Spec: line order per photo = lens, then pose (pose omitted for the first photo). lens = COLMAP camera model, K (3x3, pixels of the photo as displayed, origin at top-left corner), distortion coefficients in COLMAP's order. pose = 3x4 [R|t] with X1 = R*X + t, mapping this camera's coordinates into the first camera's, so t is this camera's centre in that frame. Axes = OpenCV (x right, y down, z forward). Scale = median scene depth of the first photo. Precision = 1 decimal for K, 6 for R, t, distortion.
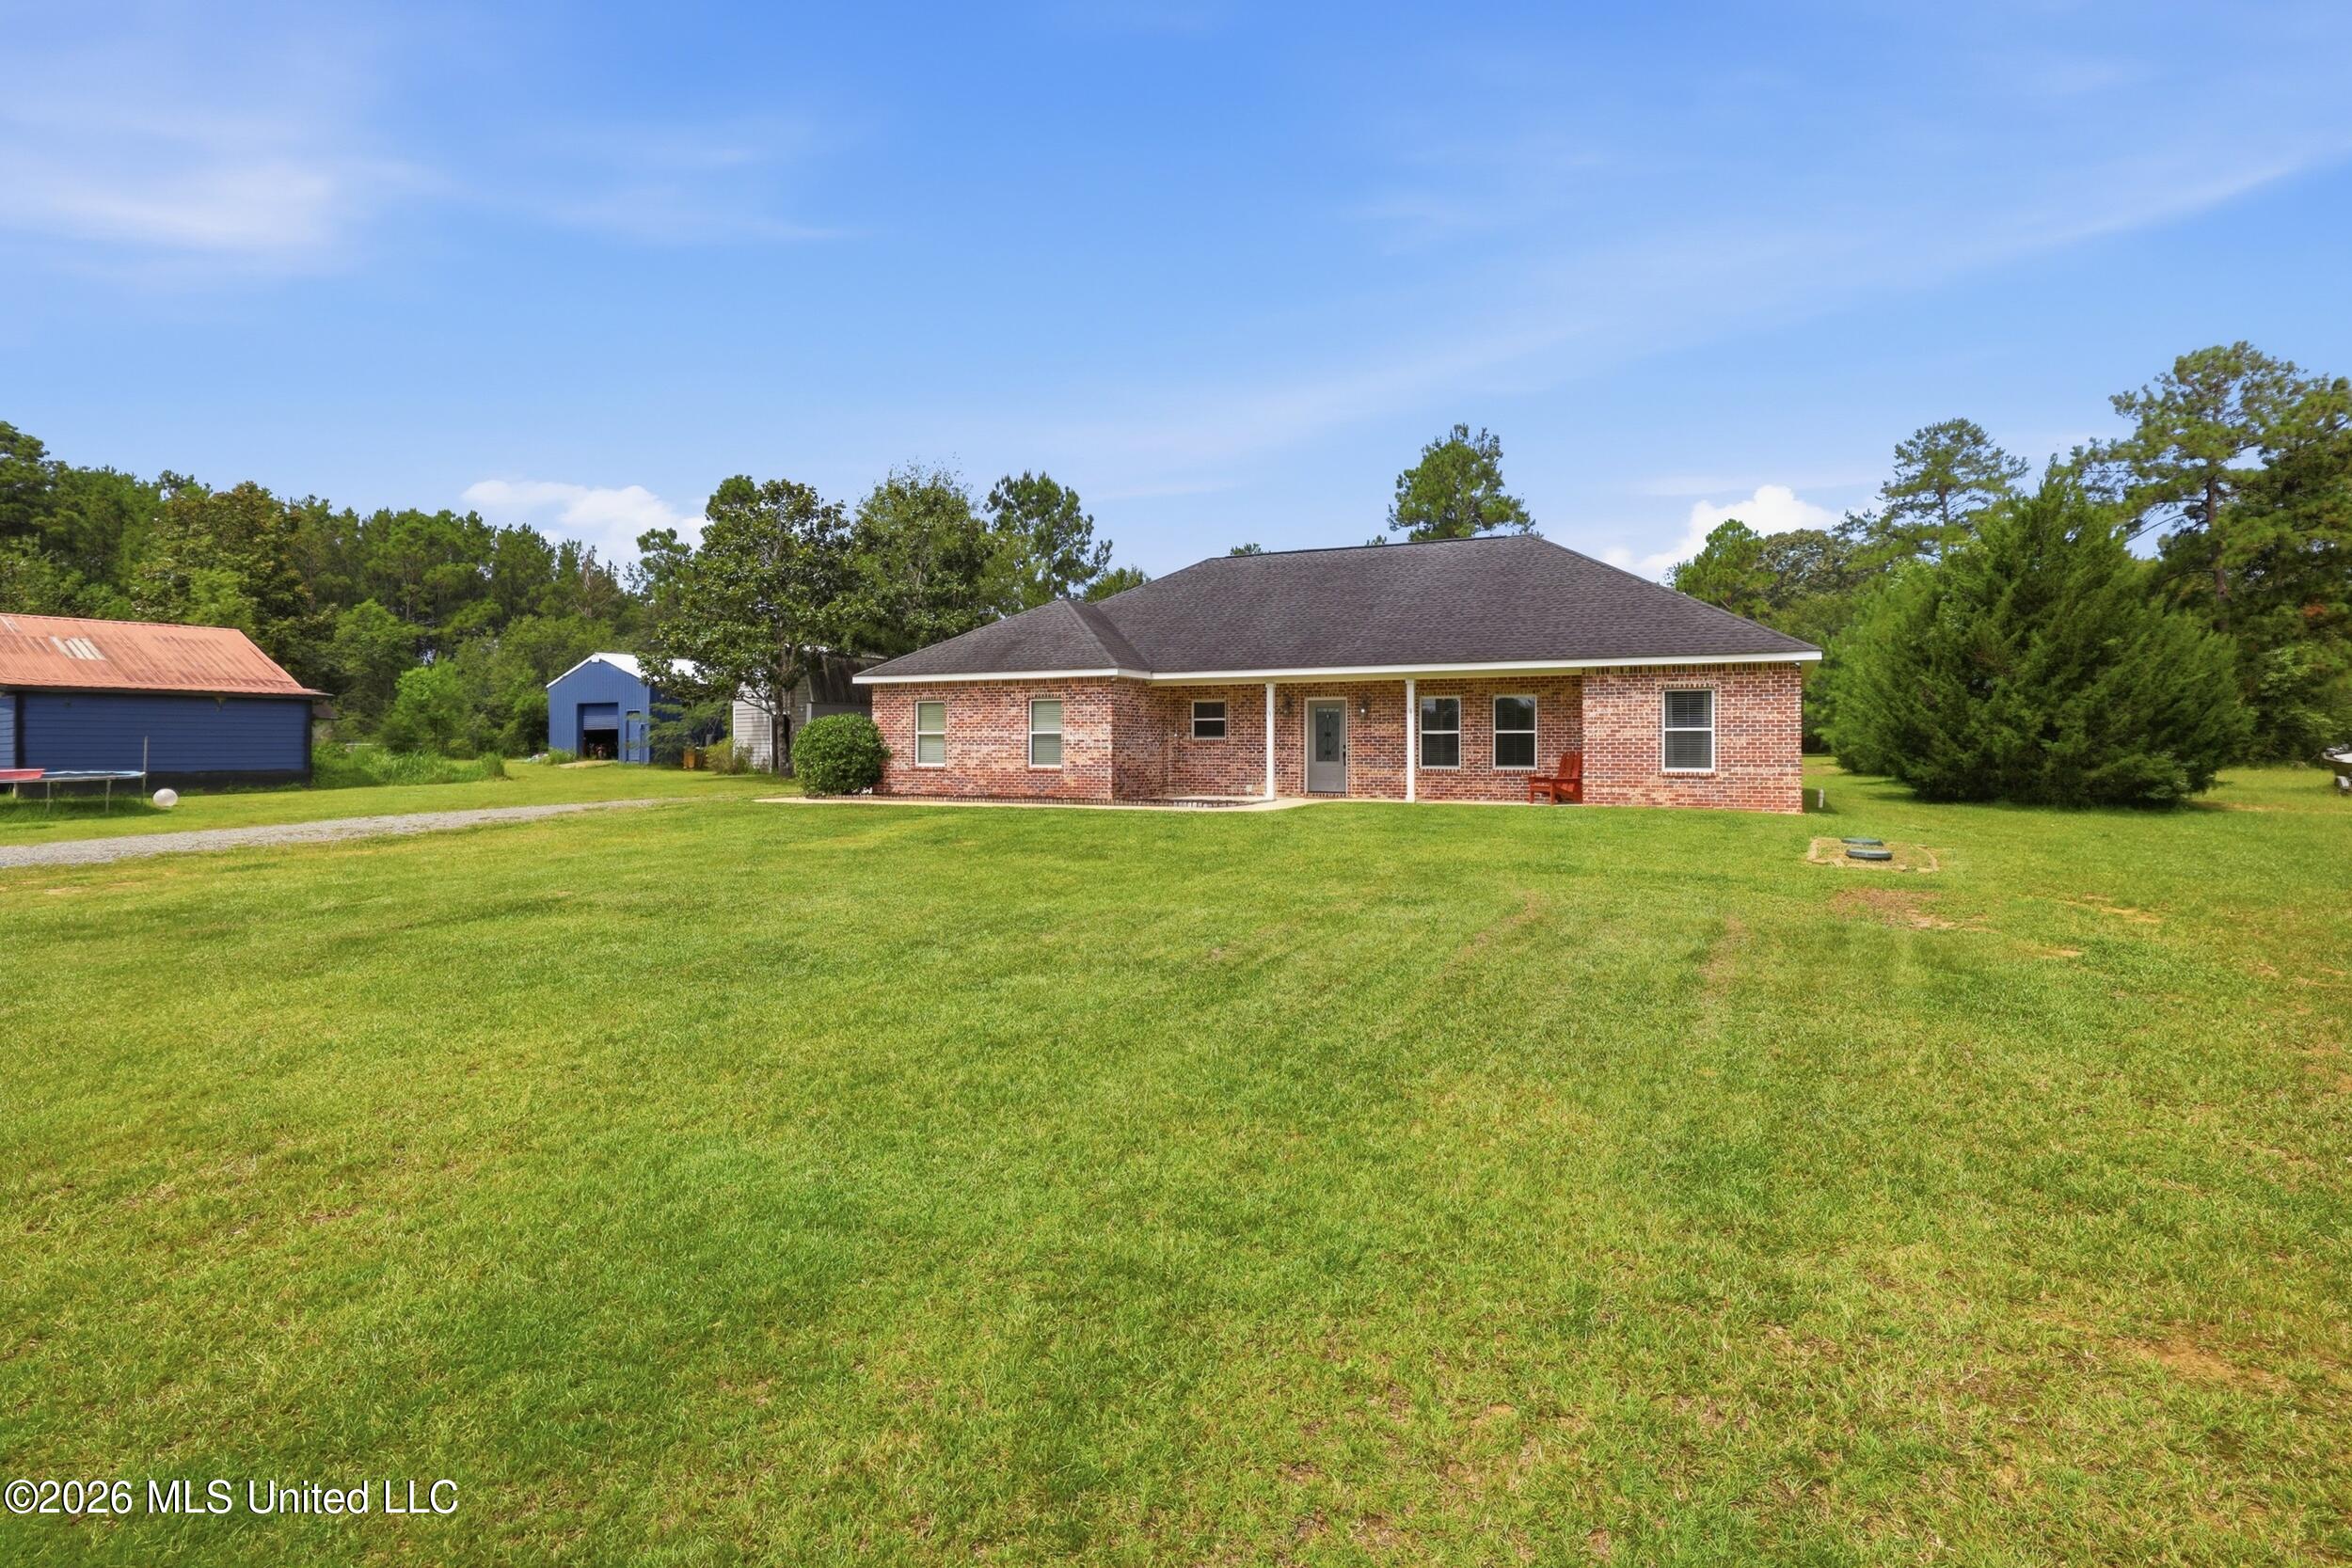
lens RADIAL K [[1183.8, 0, 1185.1], [0, 1183.8, 737.5], [0, 0, 1]] dist [-0.002467, -0.000695]
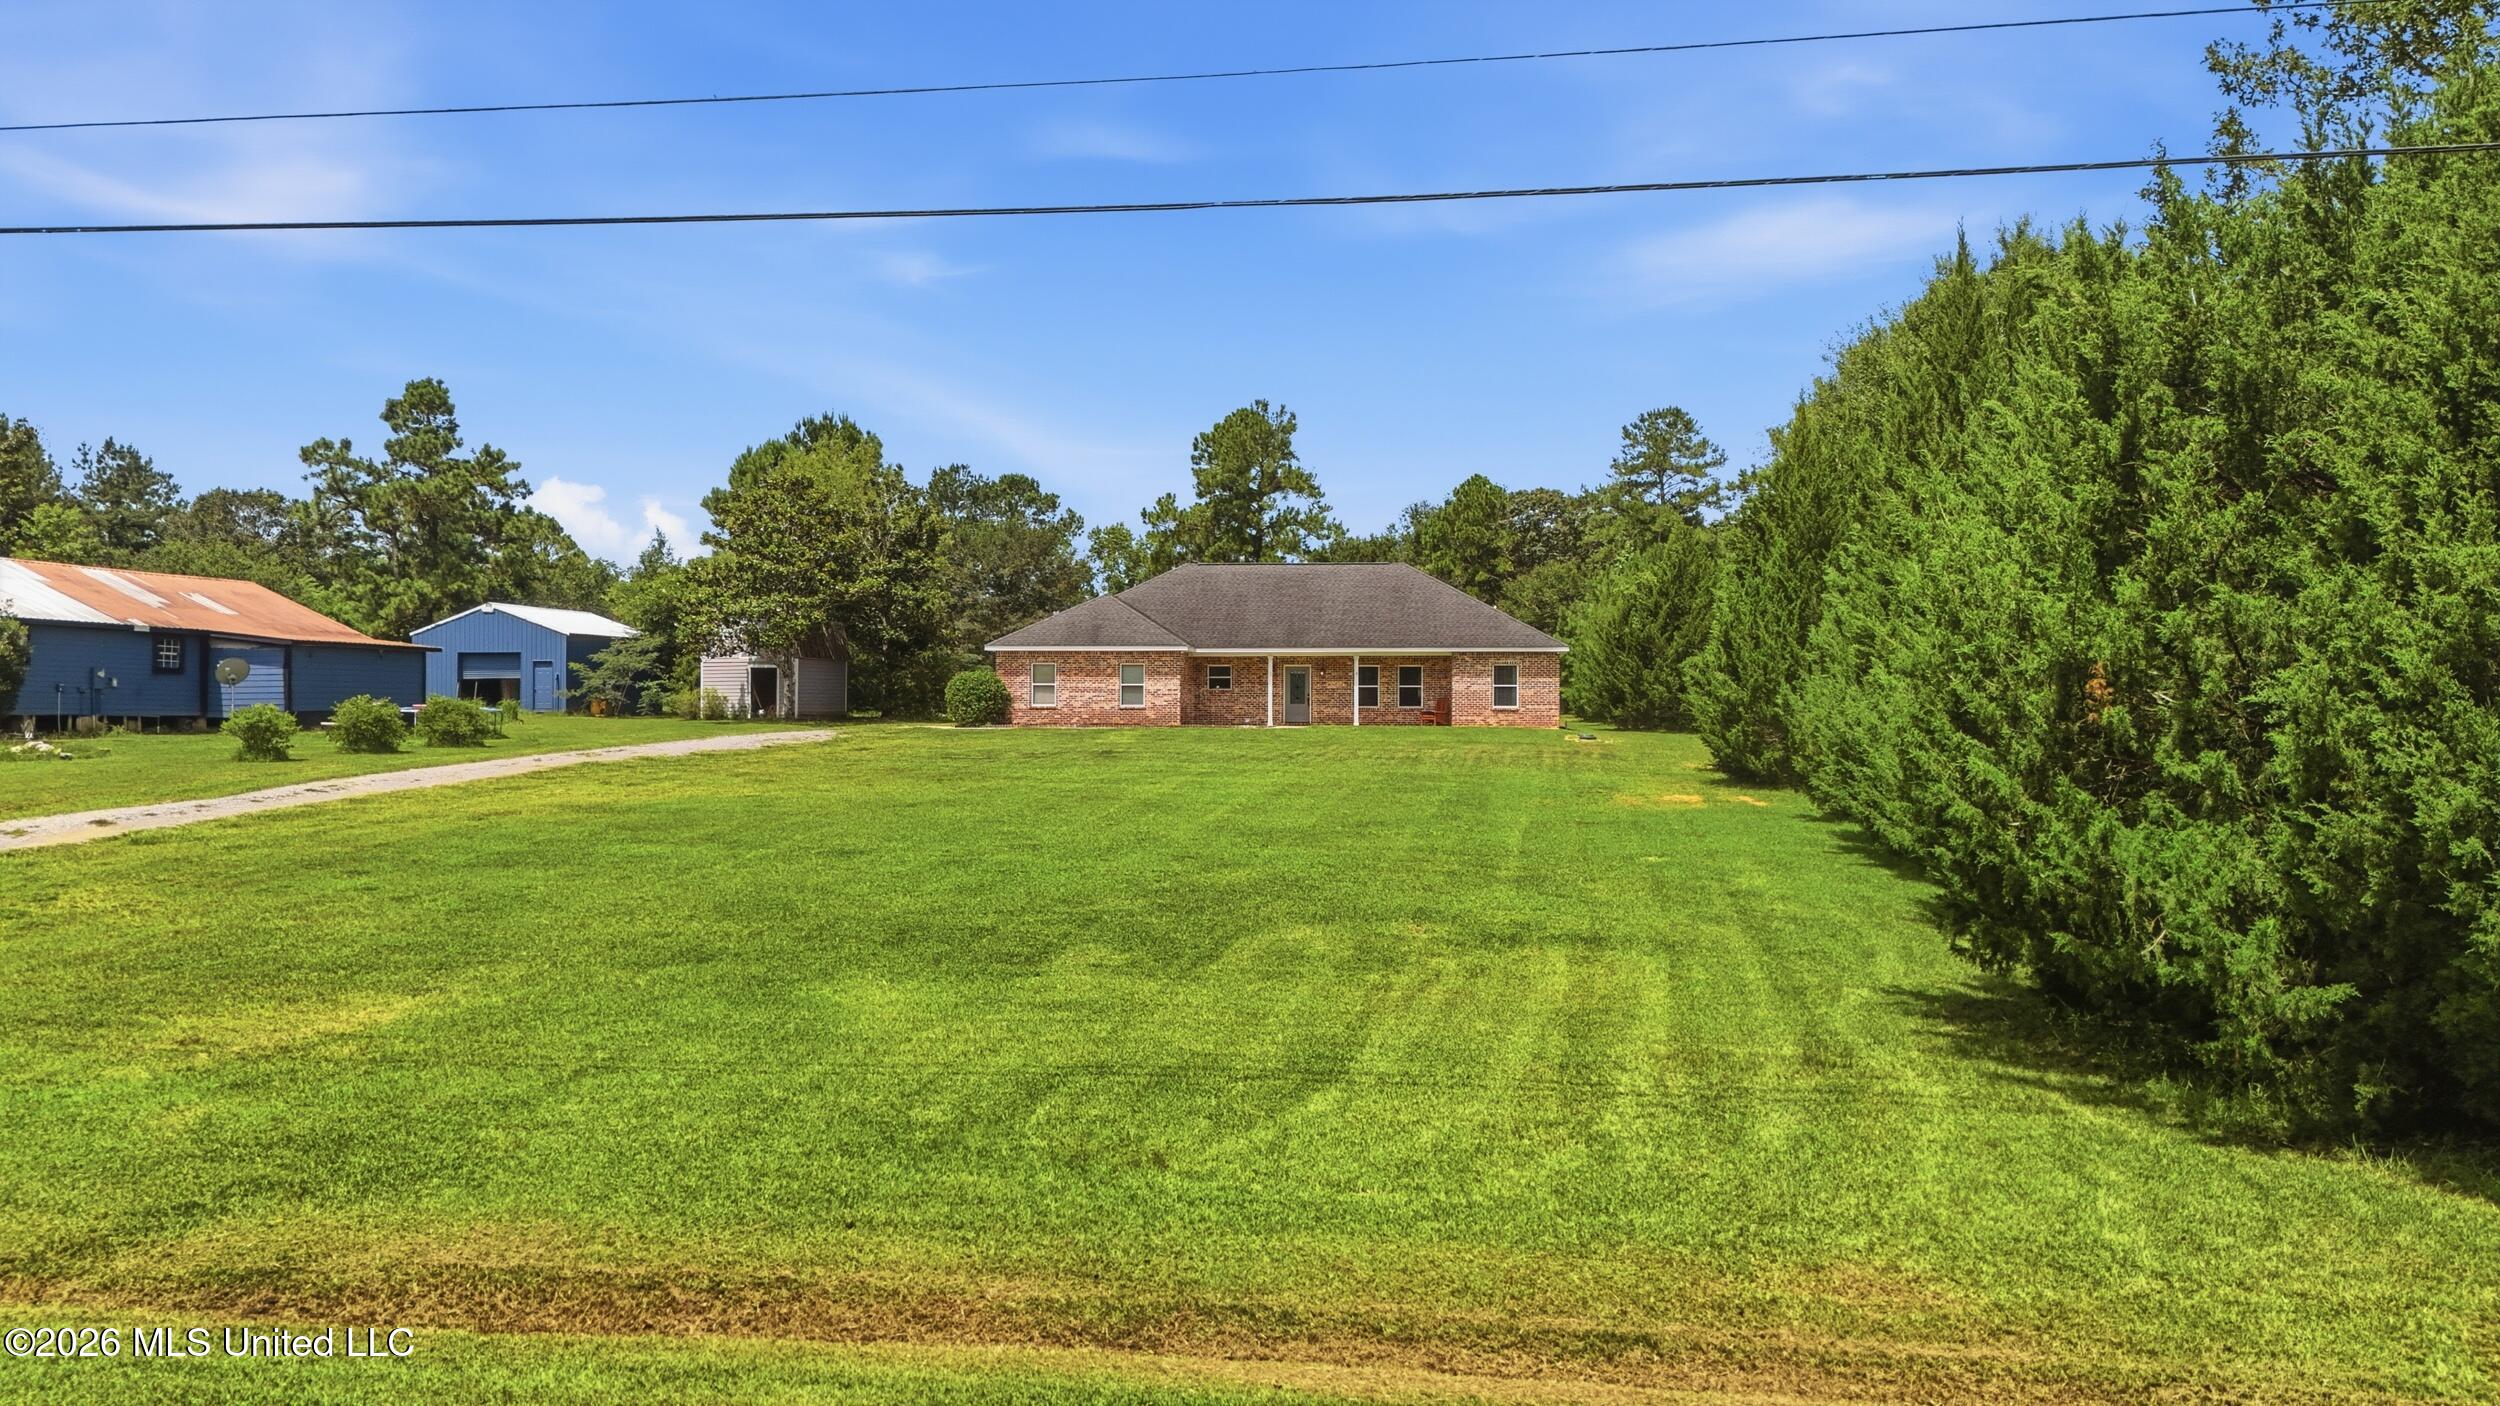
lens RADIAL K [[1810.2, 0, 1250.0], [0, 1810.2, 703.0], [0, 0, 1]] dist [0.139710, -0.154403]
pose [[0.945748, 0.005331, 0.324857, -0.741798], [-0.006167, 0.999980, 0.001542, 0.015172], [-0.324843, -0.003462, 0.945762, -1.323090]]
